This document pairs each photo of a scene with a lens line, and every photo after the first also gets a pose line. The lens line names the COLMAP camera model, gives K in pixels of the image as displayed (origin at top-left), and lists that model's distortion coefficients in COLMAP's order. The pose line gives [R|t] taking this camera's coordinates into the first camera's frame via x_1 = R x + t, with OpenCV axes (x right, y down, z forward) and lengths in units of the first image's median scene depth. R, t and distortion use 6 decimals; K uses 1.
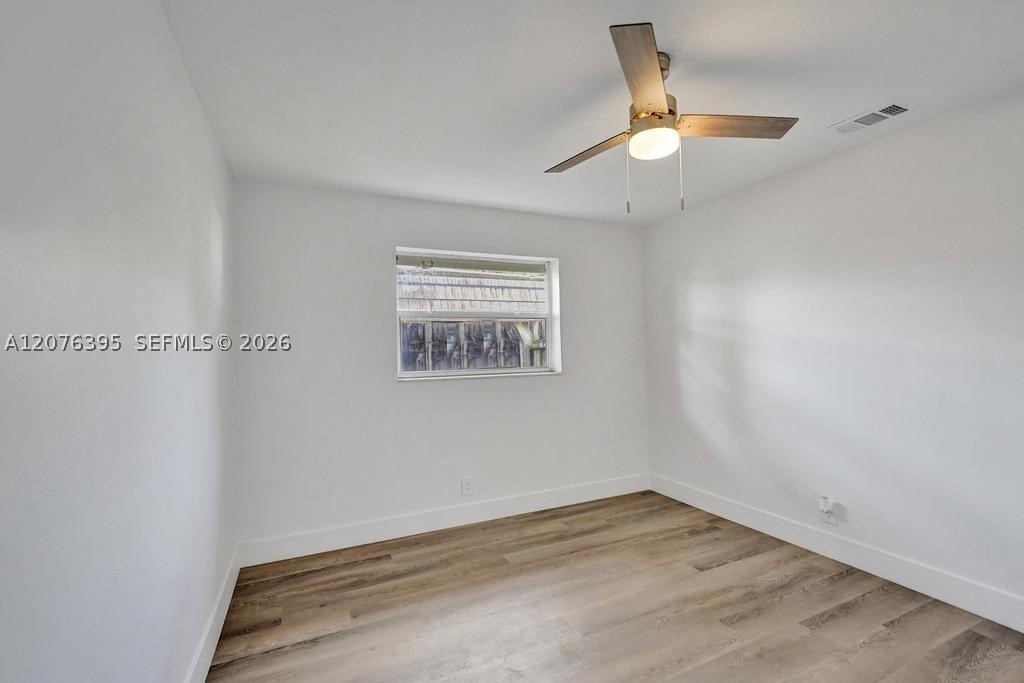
lens RADIAL K [[451.1, 0, 513.0], [0, 451.1, 343.5], [0, 0, 1]] dist [0.000453, 0.000170]
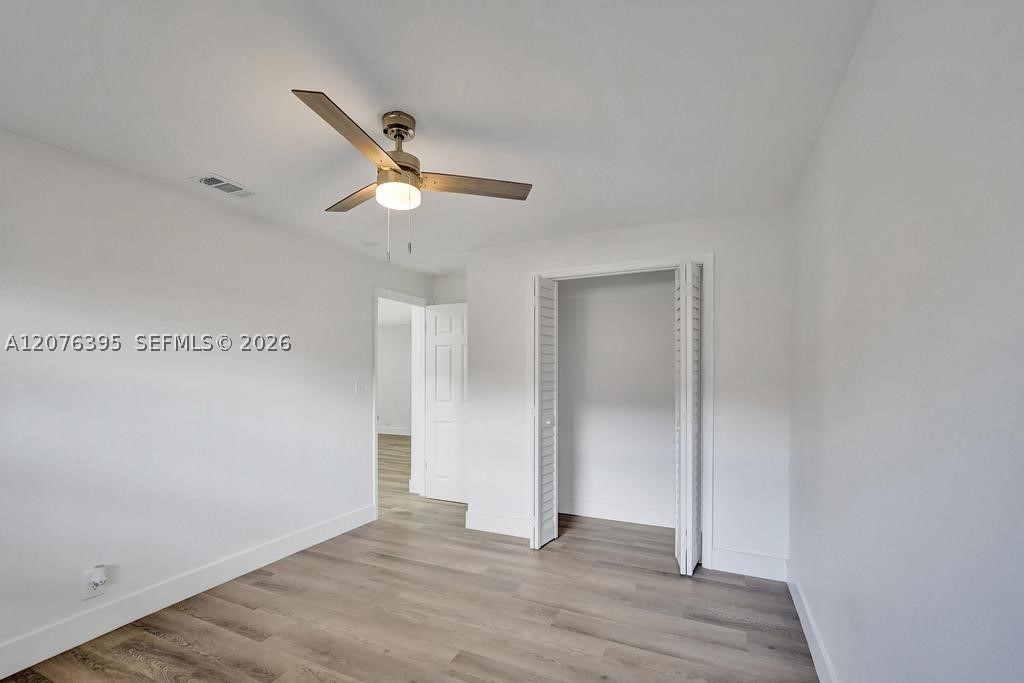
lens RADIAL K [[429.9, 0, 514.8], [0, 429.9, 375.8], [0, 0, 1]] dist [-0.000297, 0.000008]
pose [[-0.639330, 0.018629, 0.768707, -0.398453], [0.005187, 0.999788, -0.019914, 0.008630], [-0.768915, -0.008744, -0.639291, 0.871663]]
